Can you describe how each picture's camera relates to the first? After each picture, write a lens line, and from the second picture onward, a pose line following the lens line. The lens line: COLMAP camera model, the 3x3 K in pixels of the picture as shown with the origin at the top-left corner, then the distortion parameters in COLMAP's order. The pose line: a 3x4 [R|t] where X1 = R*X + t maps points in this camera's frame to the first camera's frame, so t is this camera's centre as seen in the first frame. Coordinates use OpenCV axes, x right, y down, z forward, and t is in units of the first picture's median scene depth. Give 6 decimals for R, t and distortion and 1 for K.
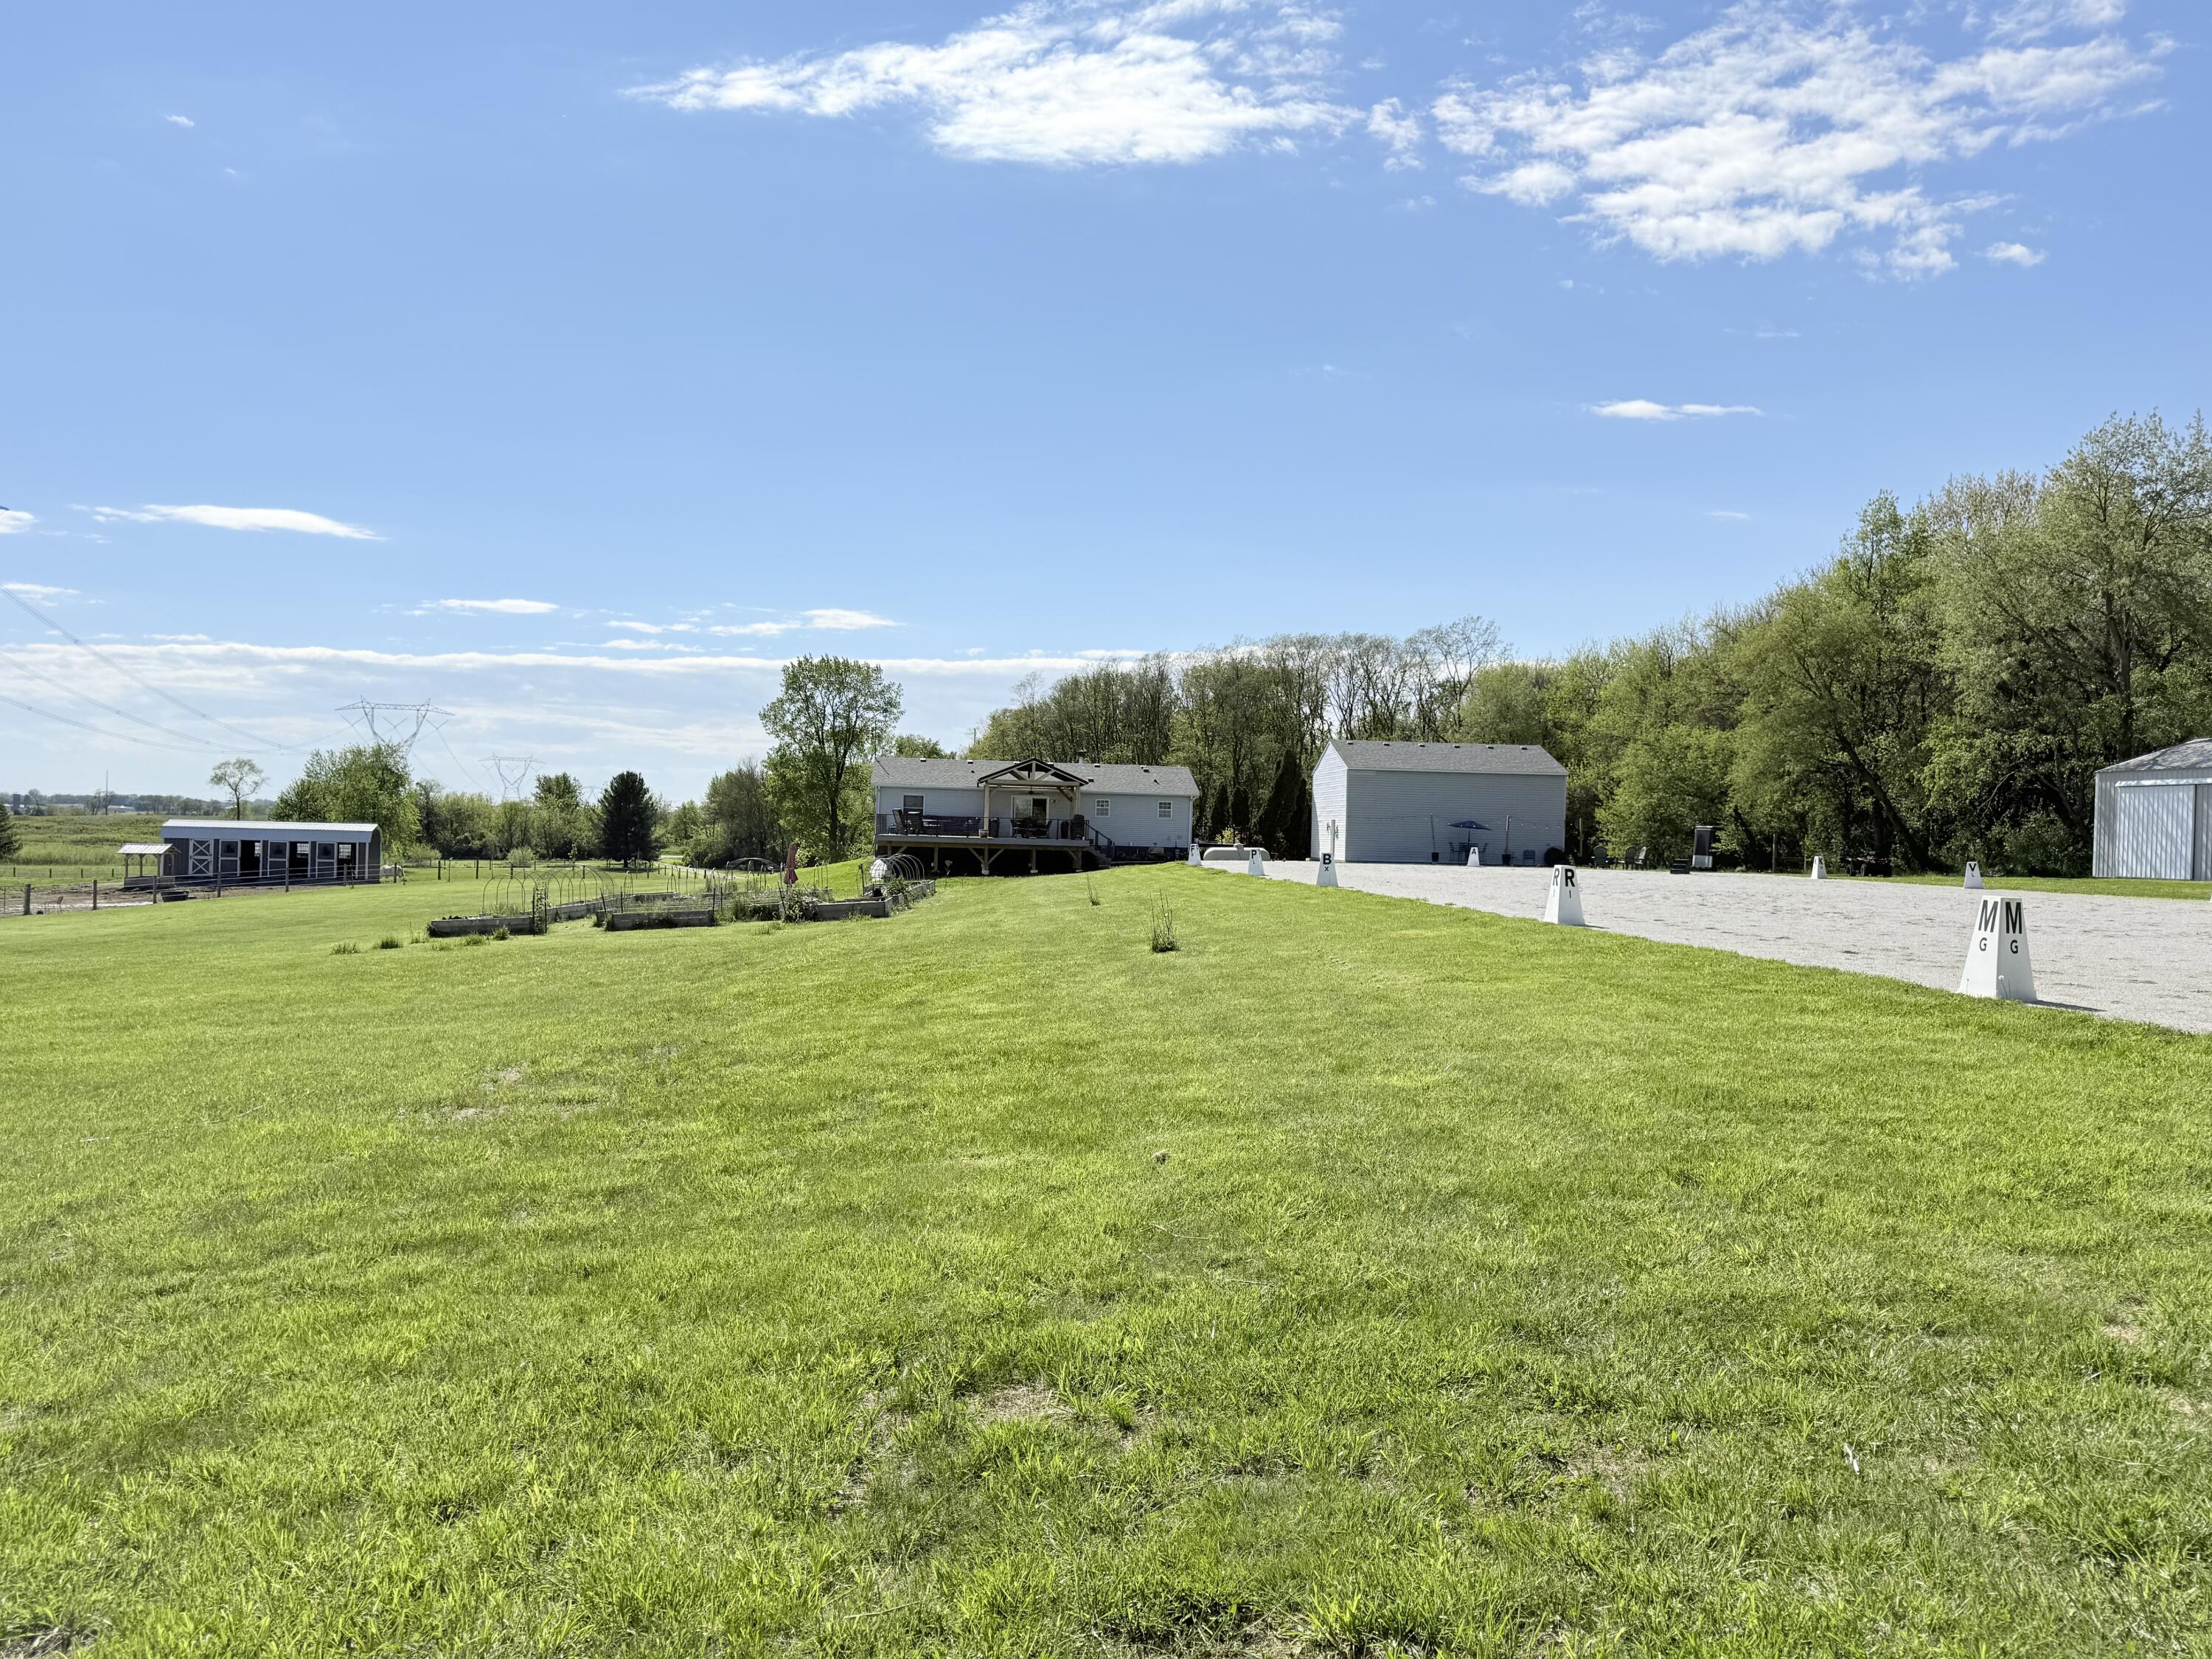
lens RADIAL K [[1557.8, 0, 1106.0], [0, 1557.8, 829.5], [0, 0, 1]] dist [0.053407, -0.000345]
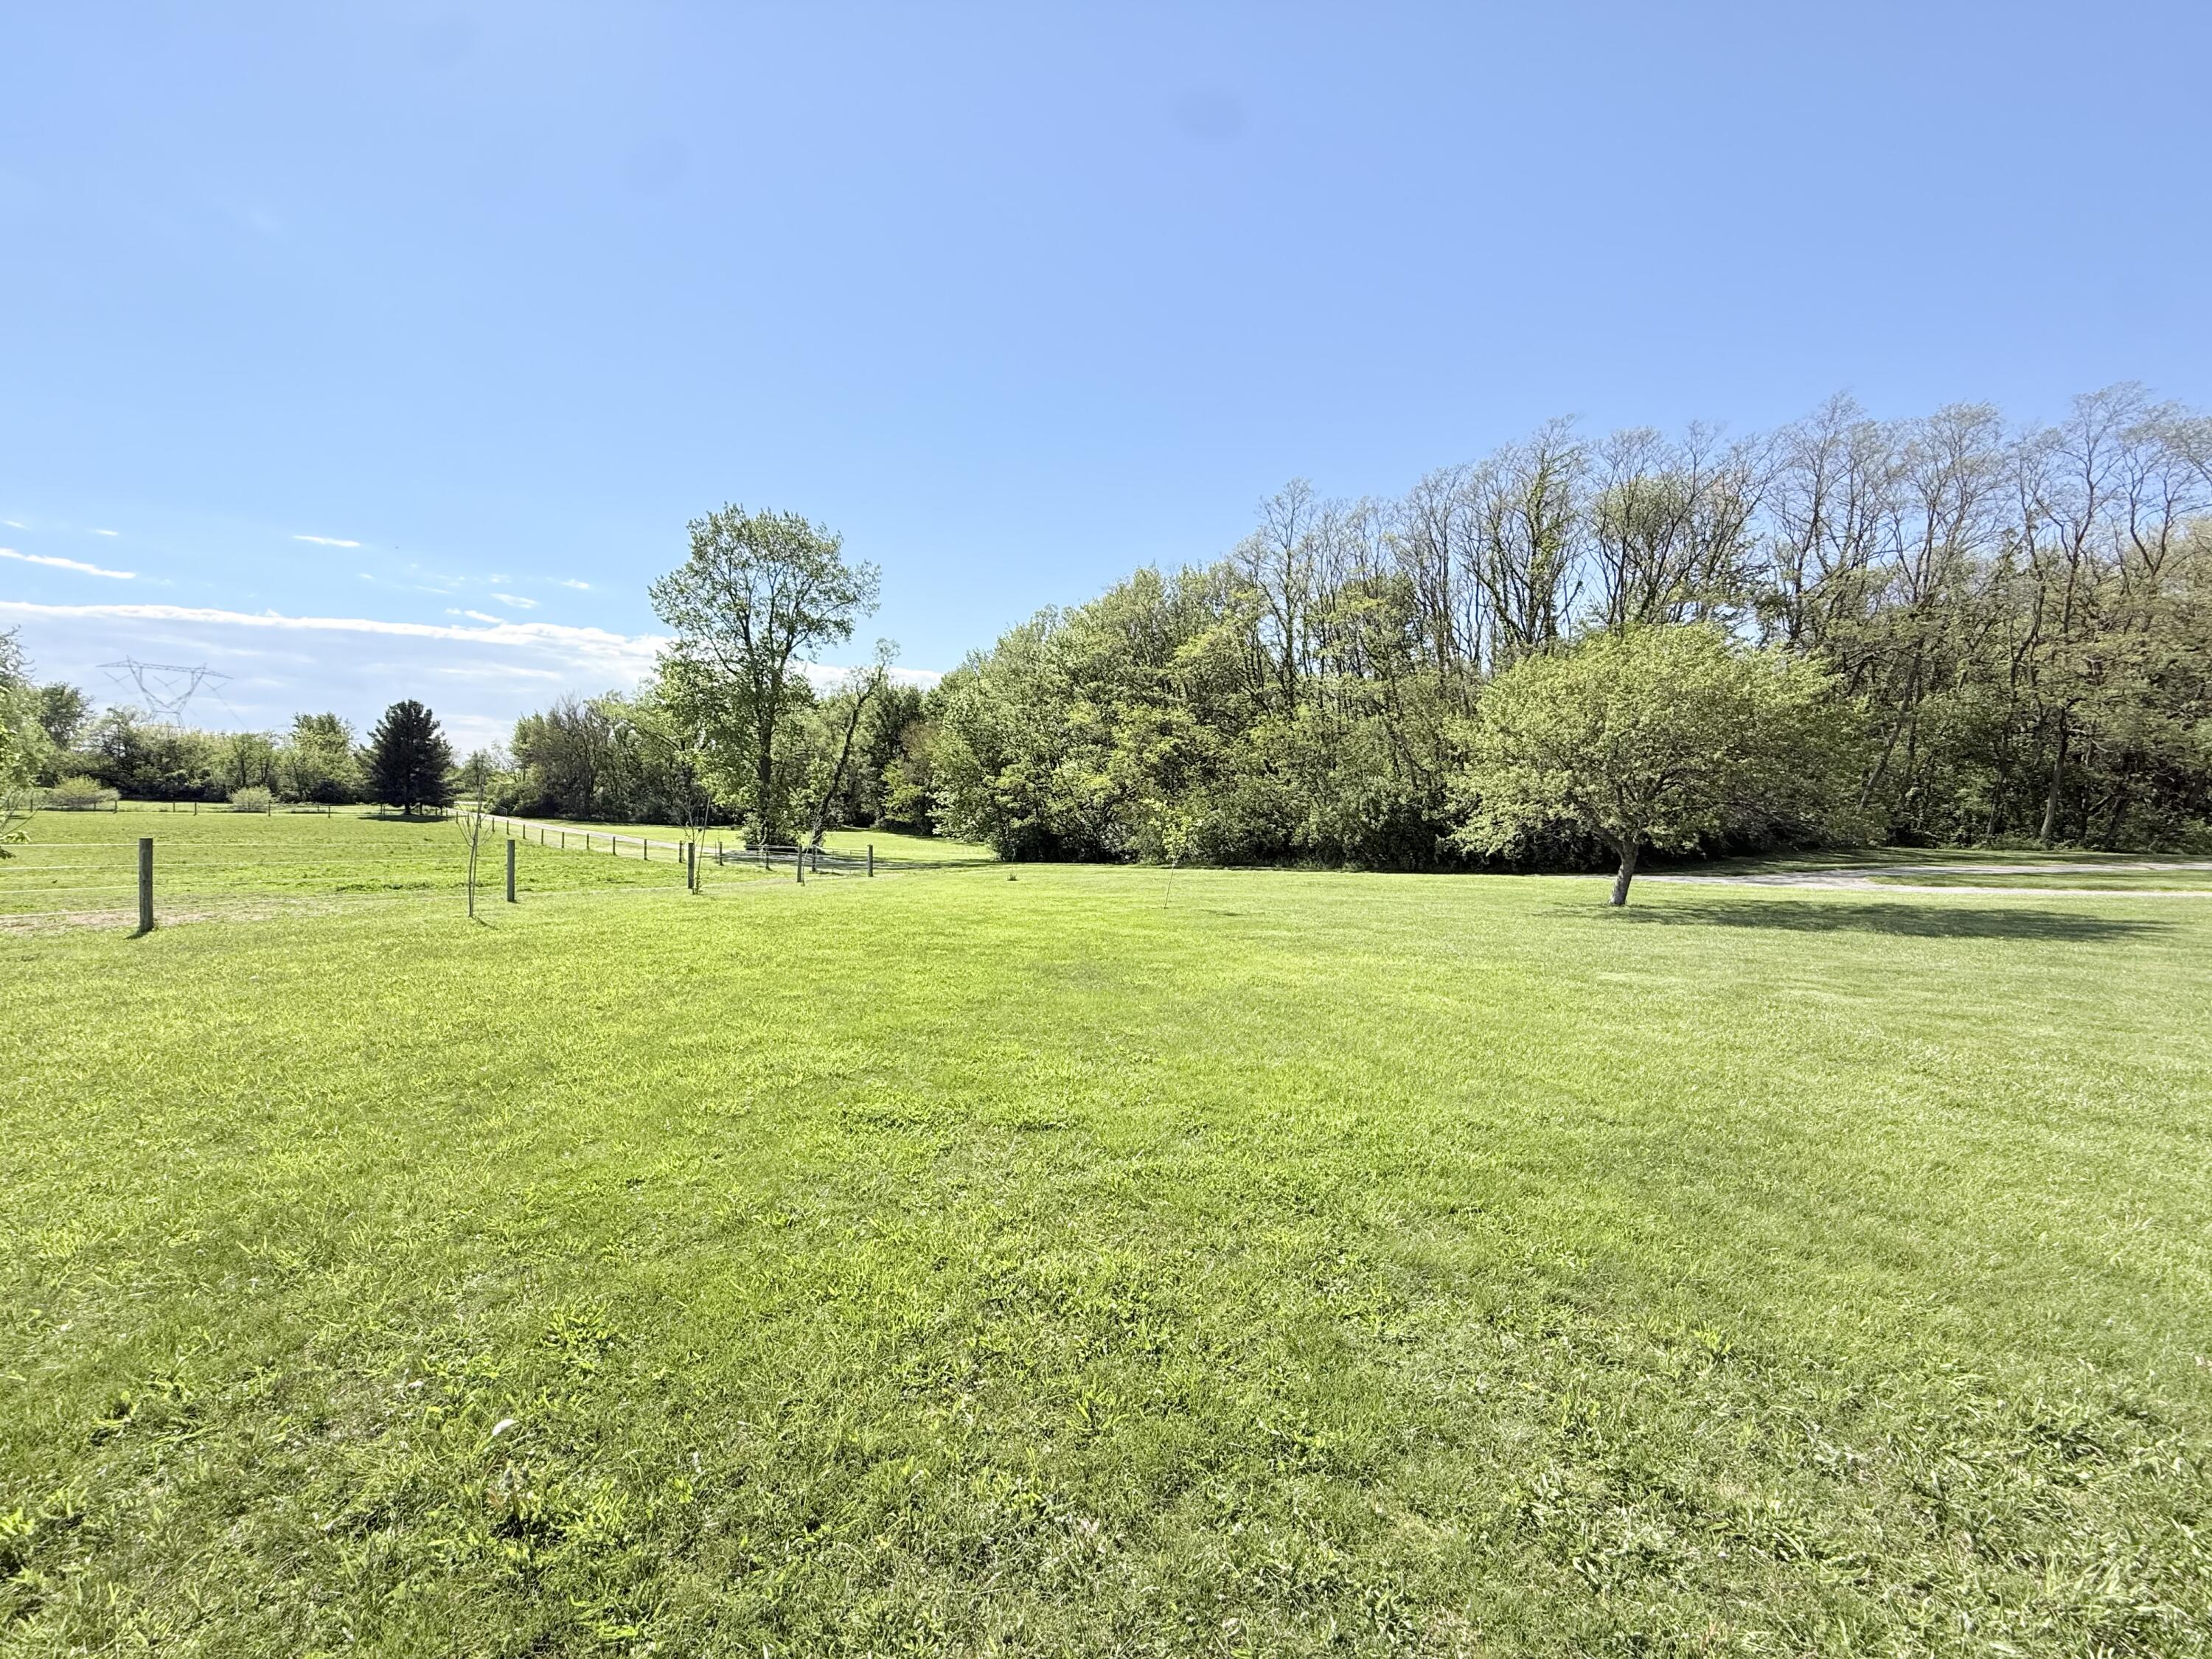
lens RADIAL K [[890.2, 0, 1106.0], [0, 890.2, 829.5], [0, 0, 1]] dist [-0.000558, 0.000033]
pose [[0.934795, 0.010759, 0.355025, -0.186234], [-0.023650, 0.999208, 0.031992, 0.011889], [-0.354400, -0.038302, 0.934309, 0.621394]]
